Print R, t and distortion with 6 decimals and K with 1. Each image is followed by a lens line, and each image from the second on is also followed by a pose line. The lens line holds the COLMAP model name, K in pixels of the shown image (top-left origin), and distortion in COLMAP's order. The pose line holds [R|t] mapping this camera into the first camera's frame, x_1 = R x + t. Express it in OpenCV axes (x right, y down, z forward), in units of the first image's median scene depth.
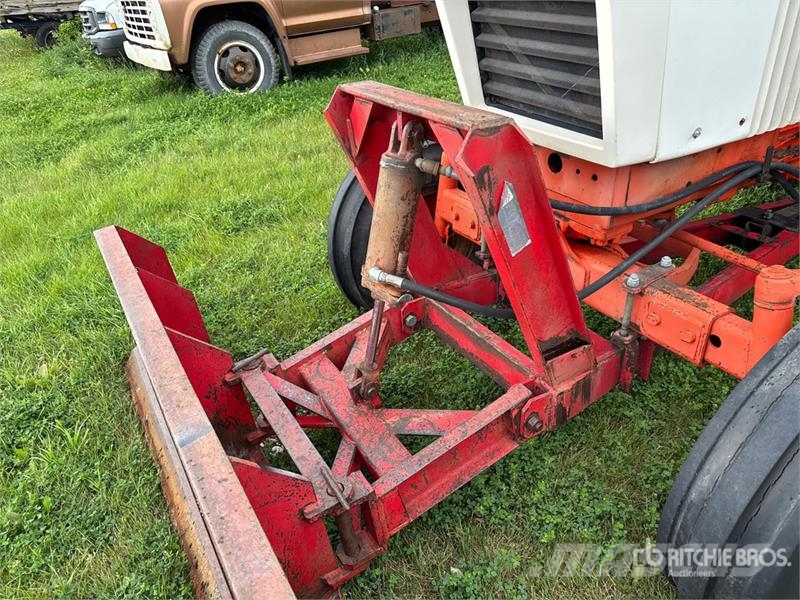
lens RADIAL K [[601.0, 0, 398.5], [0, 601.0, 290.9], [0, 0, 1]] dist [0.020348, 0.001028]
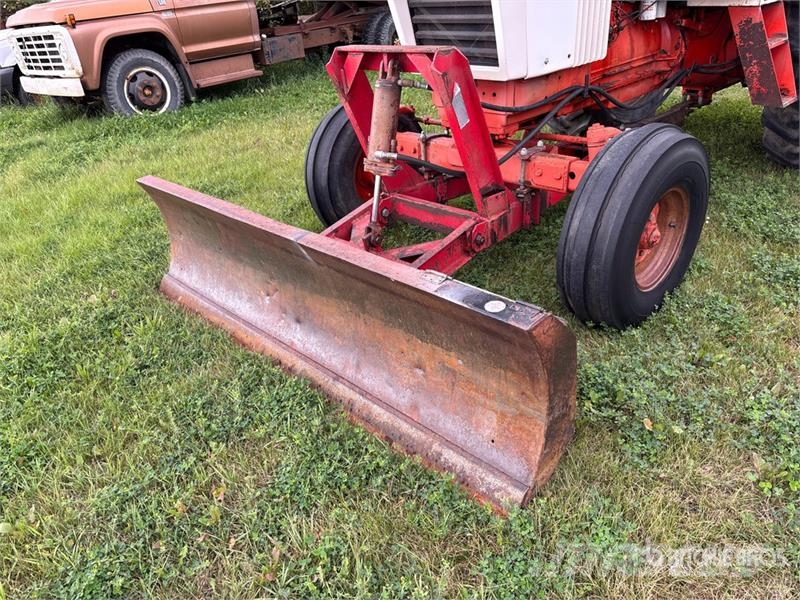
lens RADIAL K [[608.0, 0, 400.0], [0, 608.0, 300.0], [0, 0, 1]] dist [0.059988, -0.085733]
pose [[0.972881, -0.118185, 0.198835, -0.318866], [0.128128, 0.991035, -0.037860, 0.386716], [-0.192578, 0.062309, 0.979301, -0.555438]]
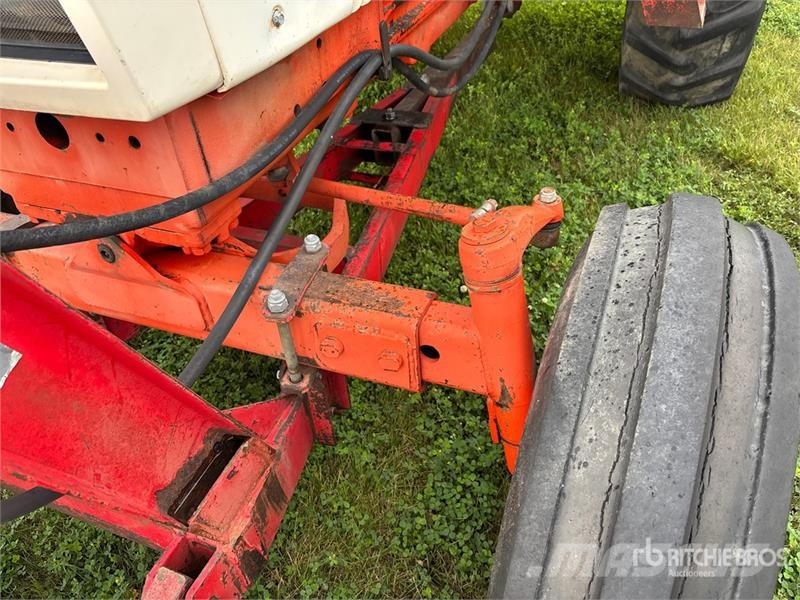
lens RADIAL K [[608.0, 0, 400.0], [0, 608.0, 300.0], [0, 0, 1]] dist [0.059988, -0.085733]
pose [[0.788049, -0.393386, 0.473526, 0.191261], [0.332328, 0.919333, 0.210679, -0.093244], [-0.518206, -0.008660, 0.855212, 0.409398]]
